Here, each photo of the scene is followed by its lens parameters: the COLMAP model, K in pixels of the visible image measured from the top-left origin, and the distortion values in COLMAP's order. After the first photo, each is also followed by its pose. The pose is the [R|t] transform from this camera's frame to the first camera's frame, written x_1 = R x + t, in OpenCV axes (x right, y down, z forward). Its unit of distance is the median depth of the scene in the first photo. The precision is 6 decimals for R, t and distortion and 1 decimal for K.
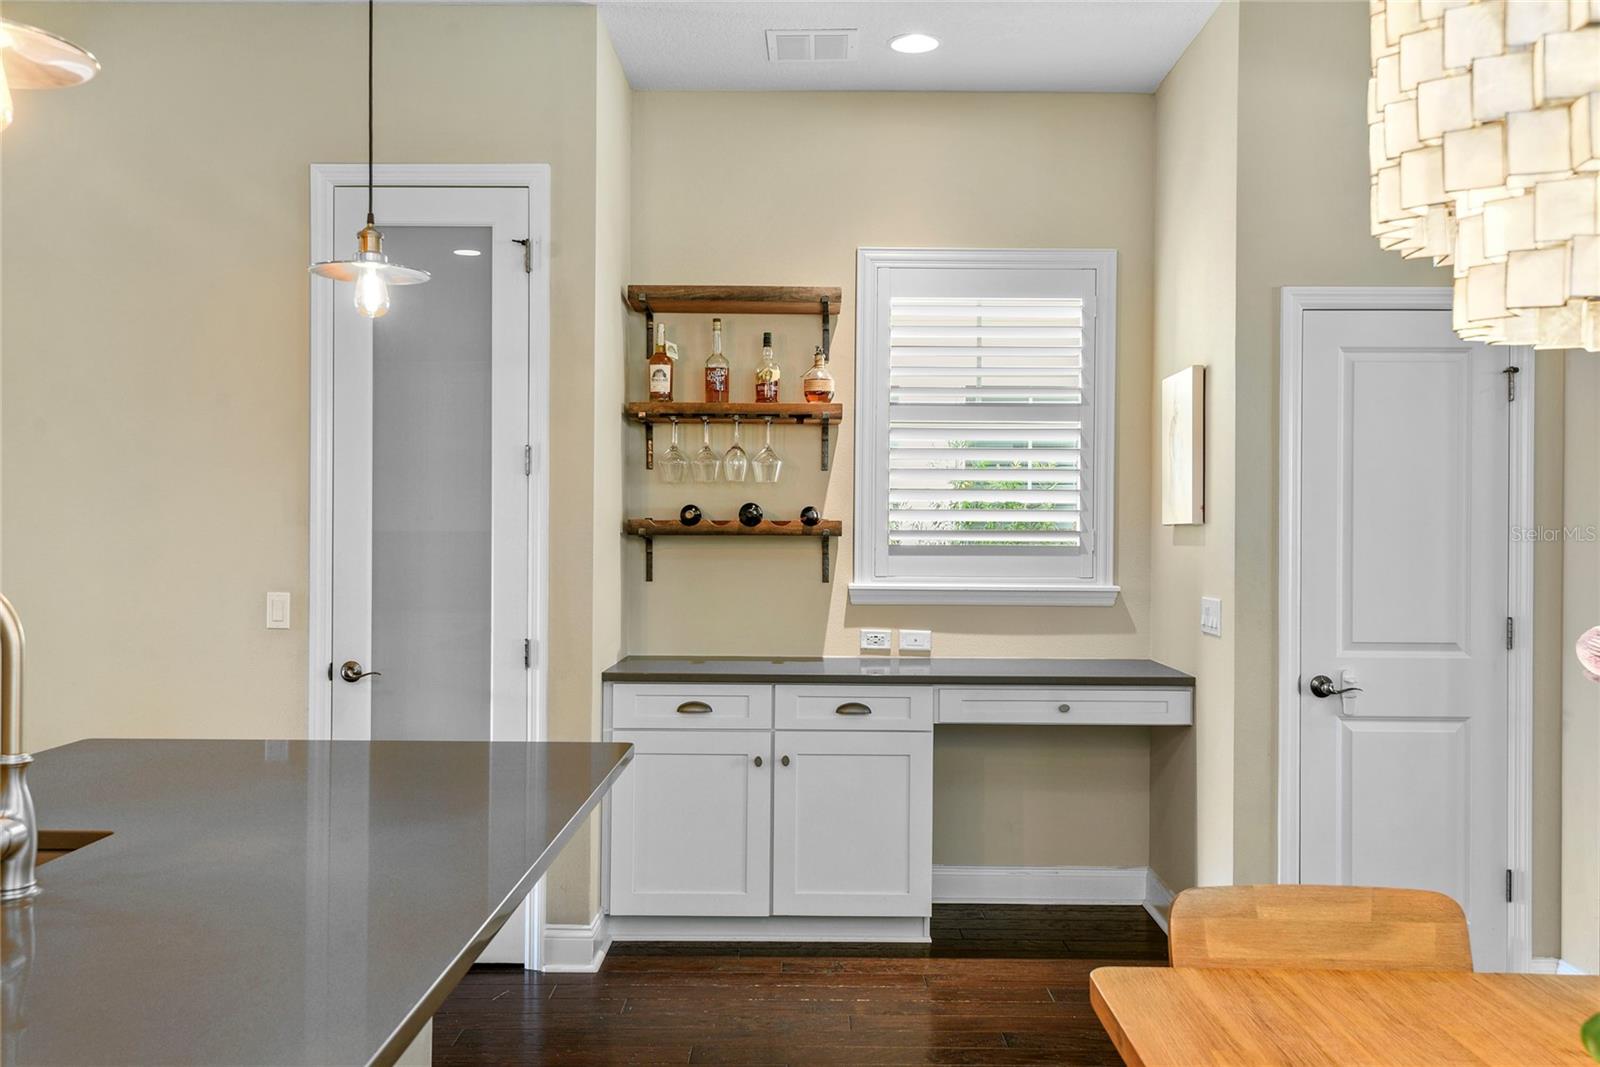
lens RADIAL K [[1433.5, 0, 802.1], [0, 1433.5, 530.7], [0, 0, 1]] dist [0.058191, 0.004685]
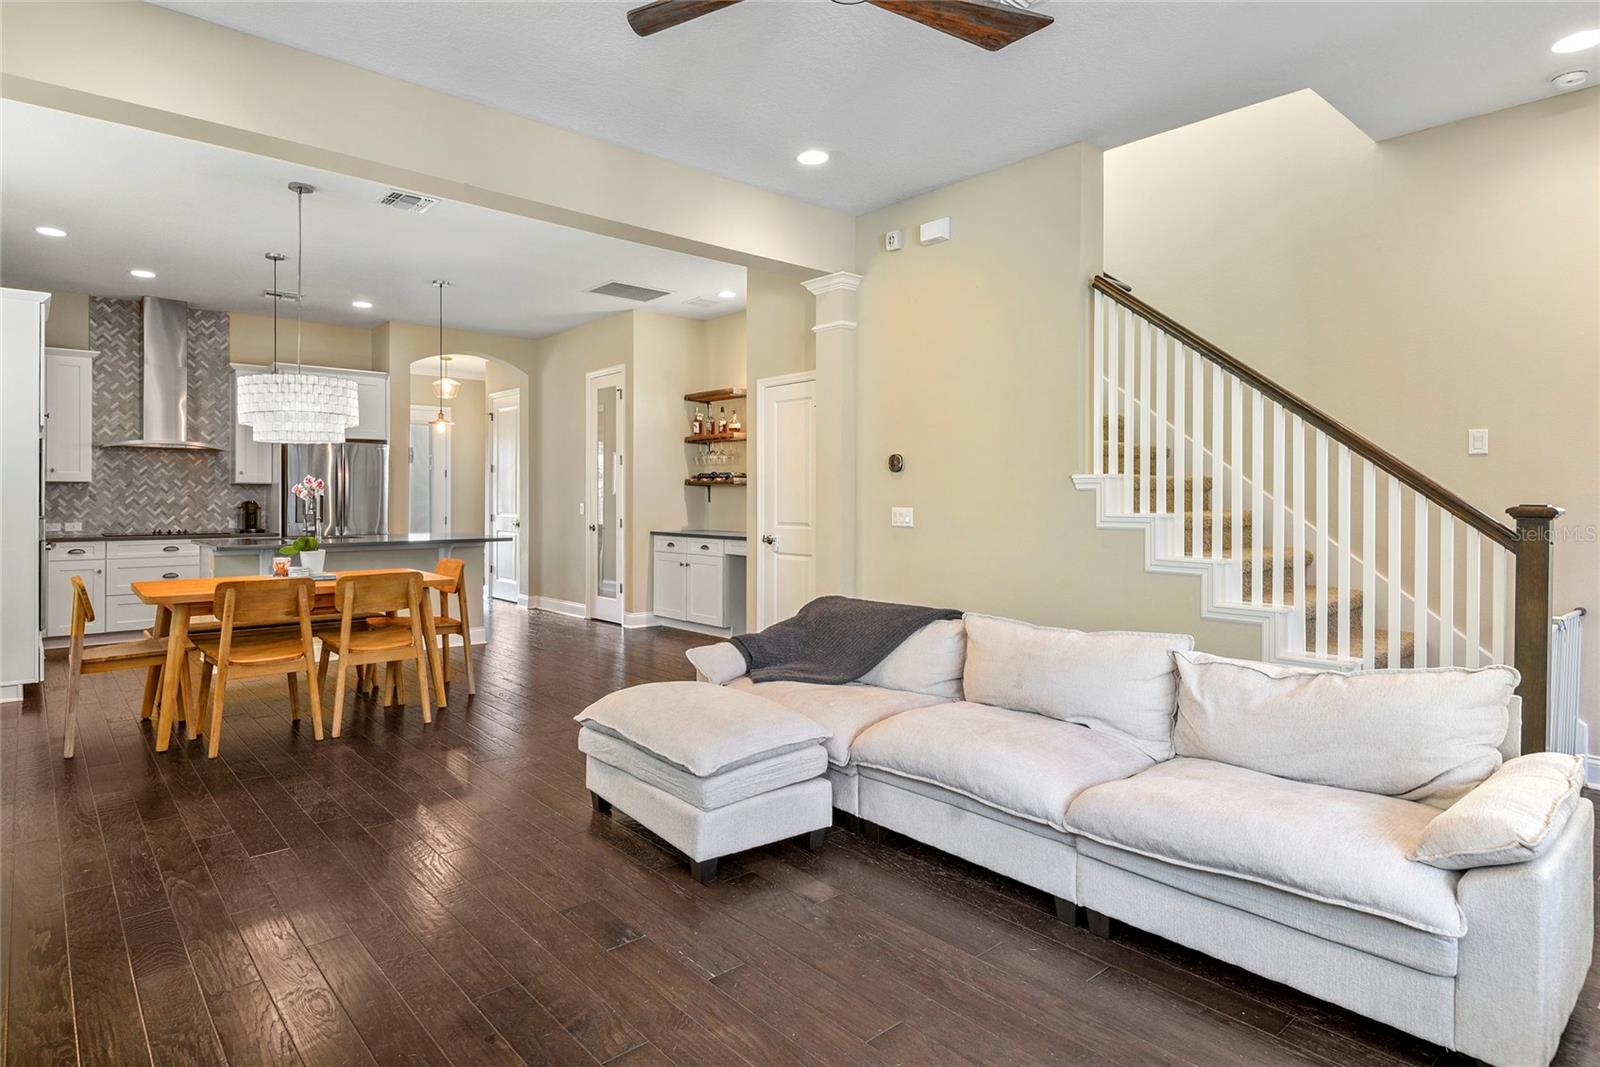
lens RADIAL K [[870.0, 0, 742.5], [0, 870.0, 494.5], [0, 0, 1]] dist [0.011566, -0.002074]
pose [[0.644726, -0.008890, -0.764362, 1.382886], [0.004653, 0.999959, -0.007705, 0.039389], [0.764400, 0.001411, 0.644741, 0.003346]]
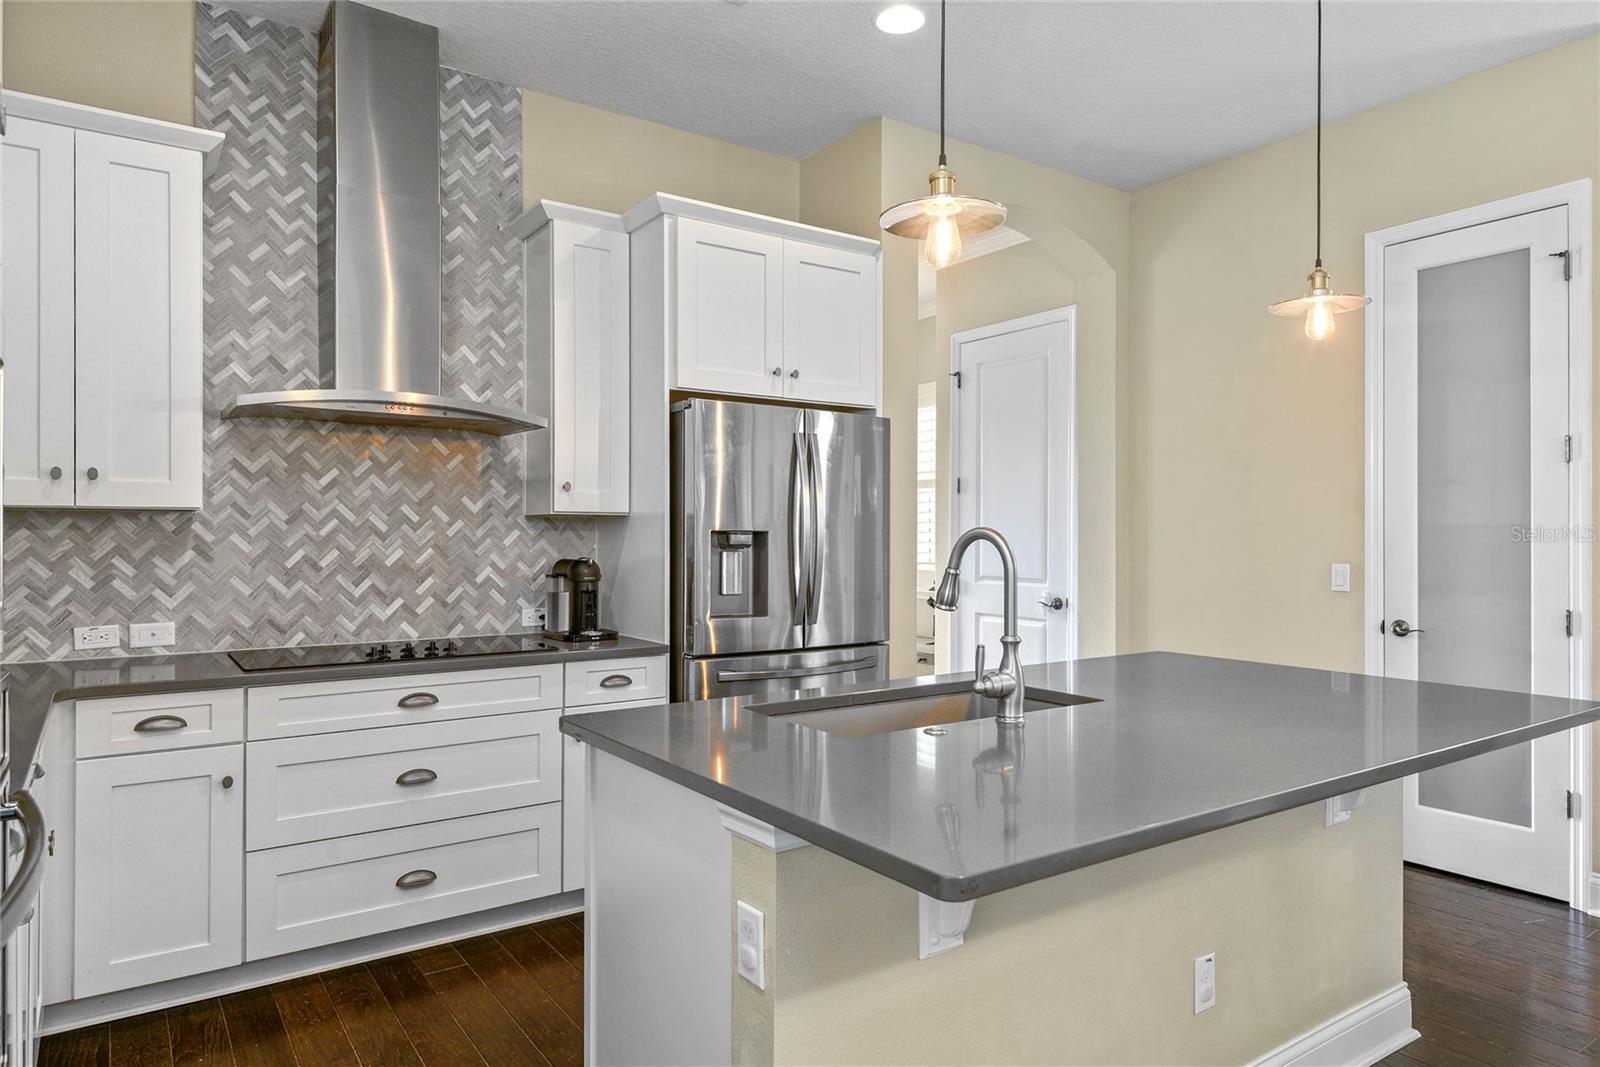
lens RADIAL K [[1008.3, 0, 811.4], [0, 1008.3, 530.3], [0, 0, 1]] dist [0.037110, -0.018401]
pose [[0.578578, -0.010417, -0.815560, 0.115737], [0.003942, 0.999942, -0.009975, 0.019414], [0.815617, 0.002556, 0.578586, 0.067406]]
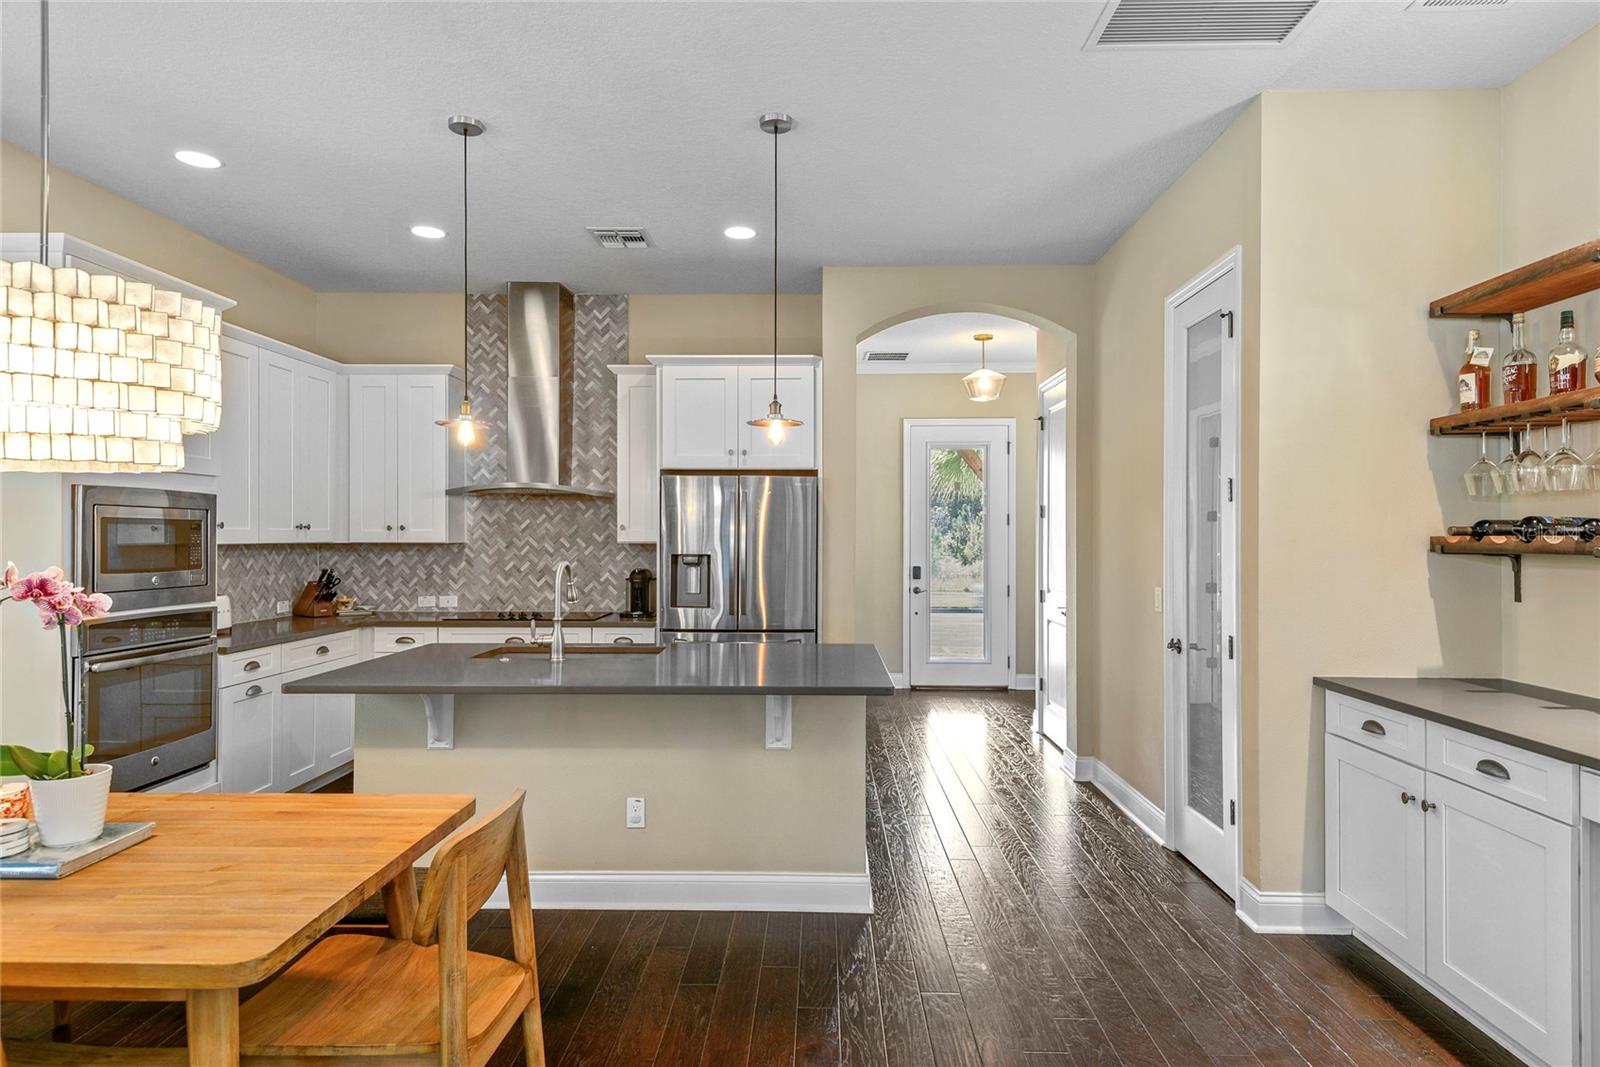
lens RADIAL K [[901.7, 0, 807.3], [0, 901.7, 530.6], [0, 0, 1]] dist [0.026347, -0.007061]
pose [[-0.014563, -0.011324, -0.999830, 0.584541], [0.000276, 0.999936, -0.011330, -0.005476], [0.999894, -0.000441, -0.014559, 0.644522]]
